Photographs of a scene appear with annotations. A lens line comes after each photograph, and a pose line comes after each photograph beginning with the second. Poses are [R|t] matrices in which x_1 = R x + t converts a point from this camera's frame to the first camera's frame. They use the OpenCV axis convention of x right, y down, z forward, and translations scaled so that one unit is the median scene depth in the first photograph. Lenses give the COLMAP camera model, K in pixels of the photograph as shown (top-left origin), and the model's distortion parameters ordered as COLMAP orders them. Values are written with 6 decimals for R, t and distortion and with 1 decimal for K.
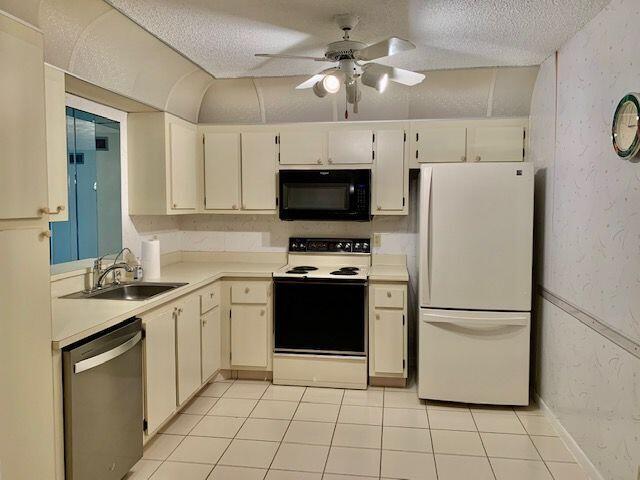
lens RADIAL K [[497.6, 0, 320.0], [0, 497.6, 240.0], [0, 0, 1]] dist [0.045738, -0.003376]
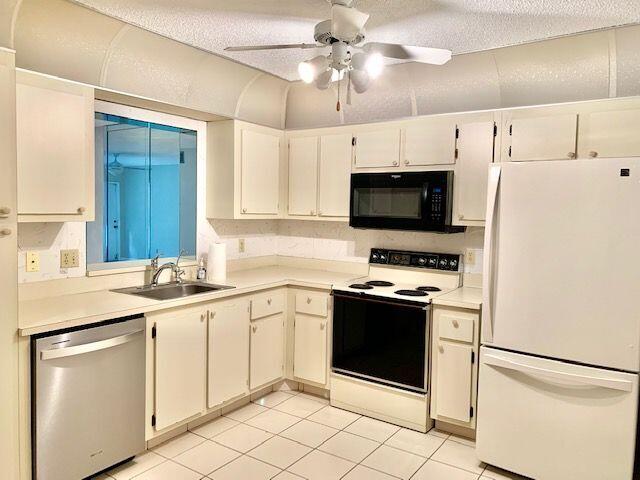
lens RADIAL K [[491.4, 0, 308.4], [0, 491.4, 240.8], [0, 0, 1]] dist [0.010639, -0.006005]
pose [[0.890181, 0.047396, -0.453136, 0.271590], [-0.052484, 0.998621, 0.001346, -0.014478], [0.452575, 0.022584, 0.891440, 0.162362]]
